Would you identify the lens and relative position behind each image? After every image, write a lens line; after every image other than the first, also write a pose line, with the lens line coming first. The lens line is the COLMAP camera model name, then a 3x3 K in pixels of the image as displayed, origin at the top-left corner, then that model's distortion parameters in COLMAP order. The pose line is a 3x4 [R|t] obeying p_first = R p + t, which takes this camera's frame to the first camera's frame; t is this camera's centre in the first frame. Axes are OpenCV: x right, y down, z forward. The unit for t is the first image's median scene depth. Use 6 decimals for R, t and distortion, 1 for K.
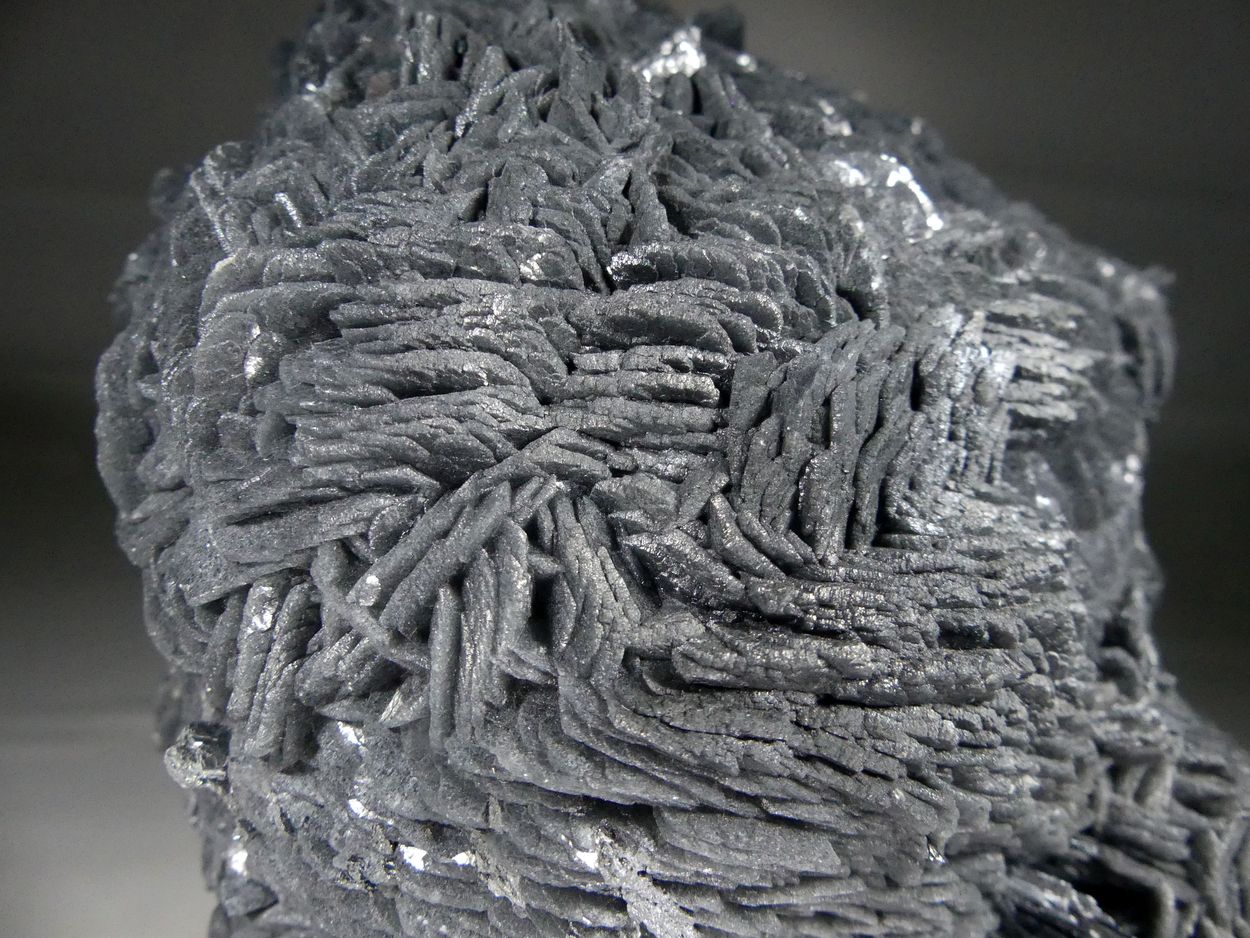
lens RADIAL K [[919.1, 0, 626.1], [0, 919.1, 469.1], [0, 0, 1]] dist [-0.033253, 0.036409]
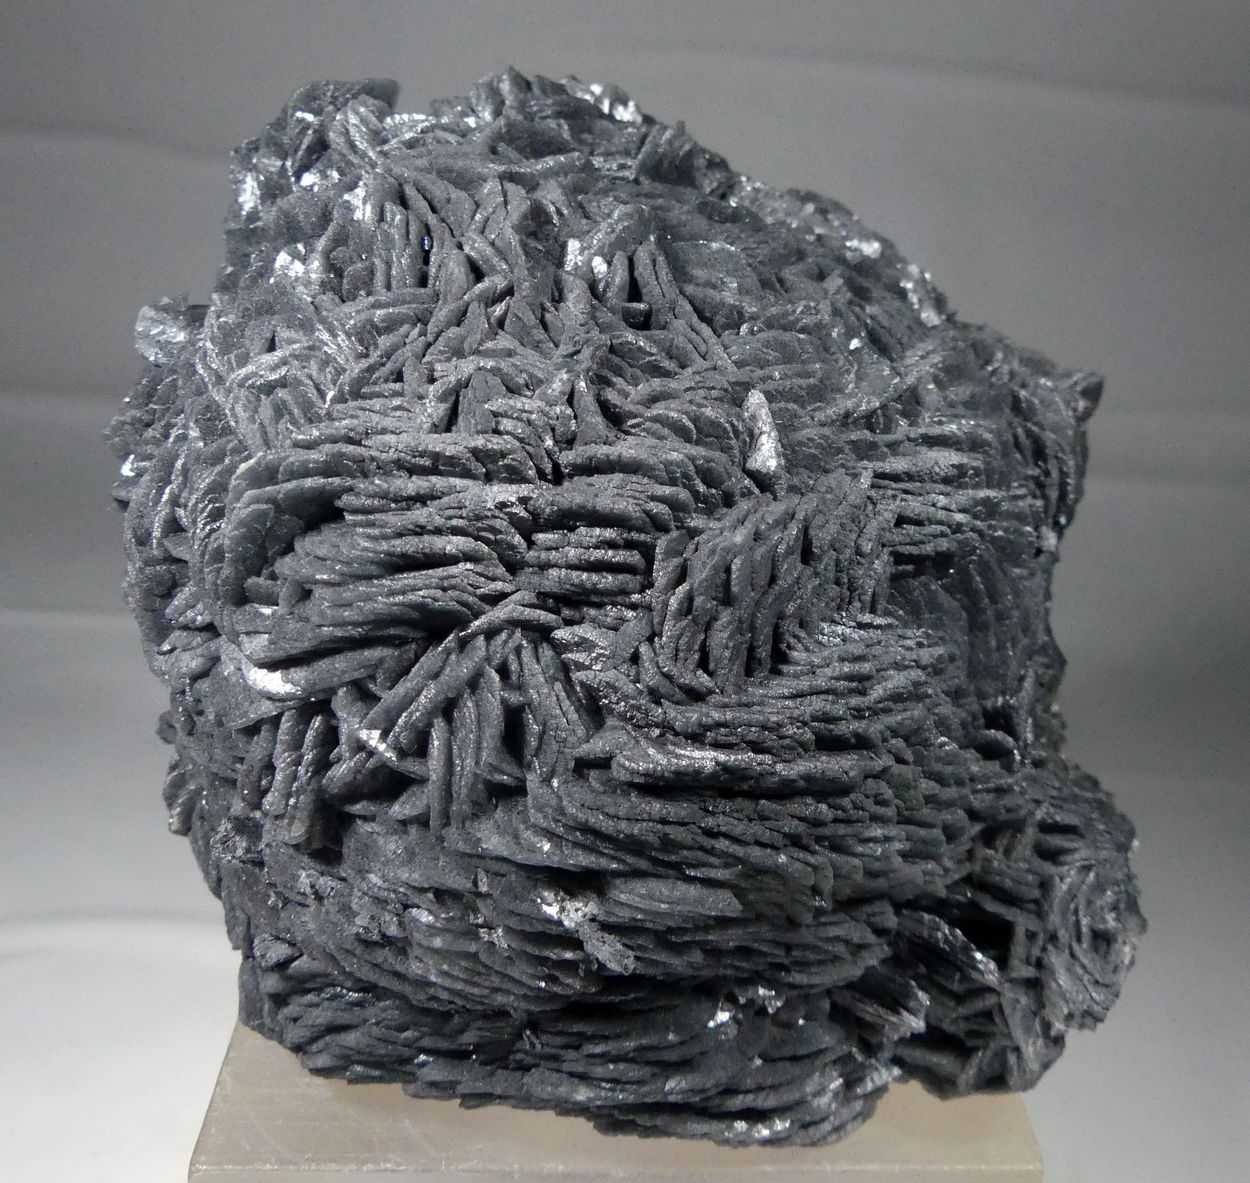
lens RADIAL K [[1040.0, 0, 665.4], [0, 1040.0, 636.9], [0, 0, 1]] dist [-0.001113, -0.002200]
pose [[0.998697, -0.018480, 0.047559, 0.055931], [0.011781, 0.990438, 0.137457, -0.172996], [-0.049644, -0.136718, 0.989365, -0.444200]]
